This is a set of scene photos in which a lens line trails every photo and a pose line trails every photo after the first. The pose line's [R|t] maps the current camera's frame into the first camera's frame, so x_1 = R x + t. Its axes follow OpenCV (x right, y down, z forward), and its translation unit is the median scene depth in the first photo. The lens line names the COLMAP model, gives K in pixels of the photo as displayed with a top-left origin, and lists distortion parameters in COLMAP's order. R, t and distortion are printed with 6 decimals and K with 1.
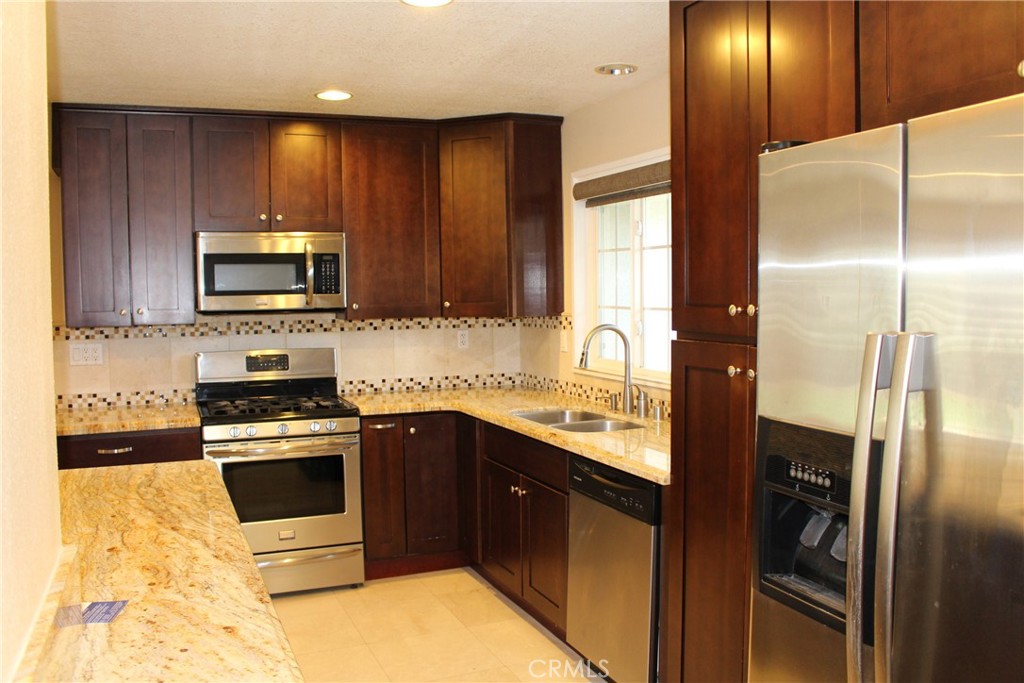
lens RADIAL K [[850.4, 0, 509.4], [0, 850.4, 346.2], [0, 0, 1]] dist [-0.139663, 0.089014]
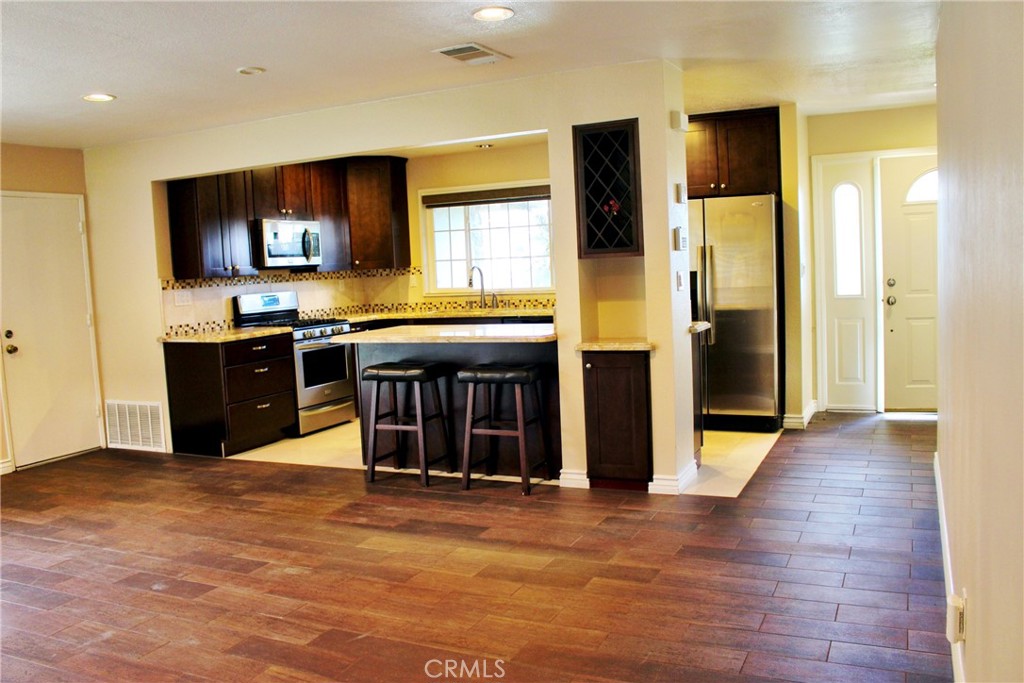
lens RADIAL K [[850.4, 0, 511.5], [0, 850.4, 342.1], [0, 0, 1]] dist [-0.139663, 0.089014]
pose [[0.746353, -0.083434, 0.660300, -1.055496], [0.079428, 0.996187, 0.036097, 0.080846], [-0.660794, 0.025505, 0.750134, -0.541930]]
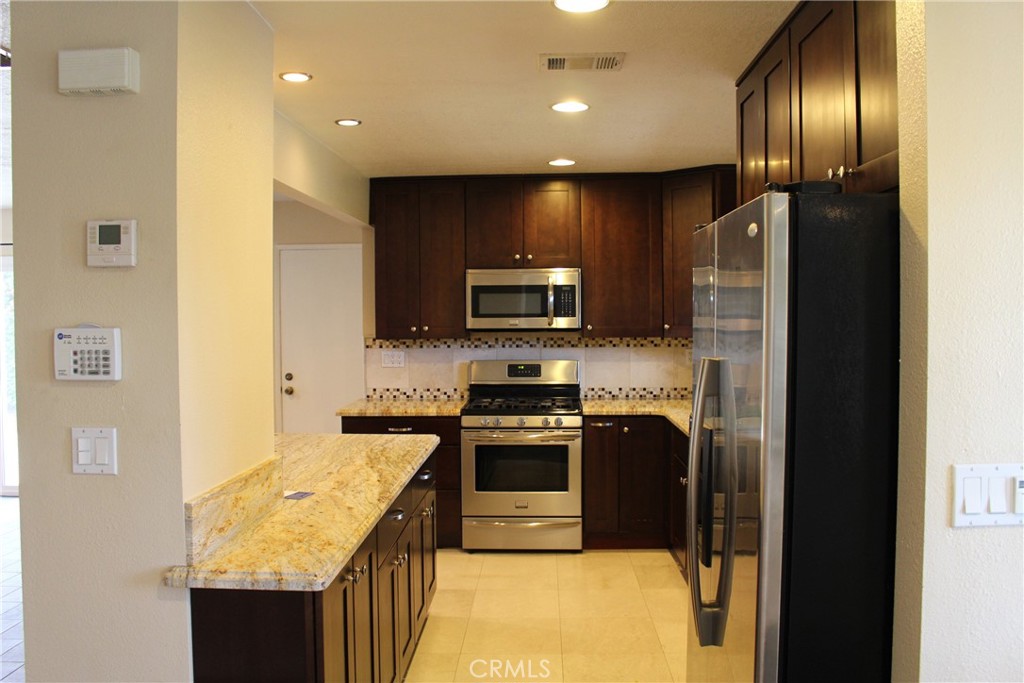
lens RADIAL K [[850.4, 0, 517.7], [0, 850.4, 338.4], [0, 0, 1]] dist [-0.139663, 0.089014]
pose [[0.909115, 0.020562, -0.416038, 0.244258], [-0.031780, 0.999294, -0.020057, -0.002602], [0.415332, 0.031456, 0.909126, -0.176396]]
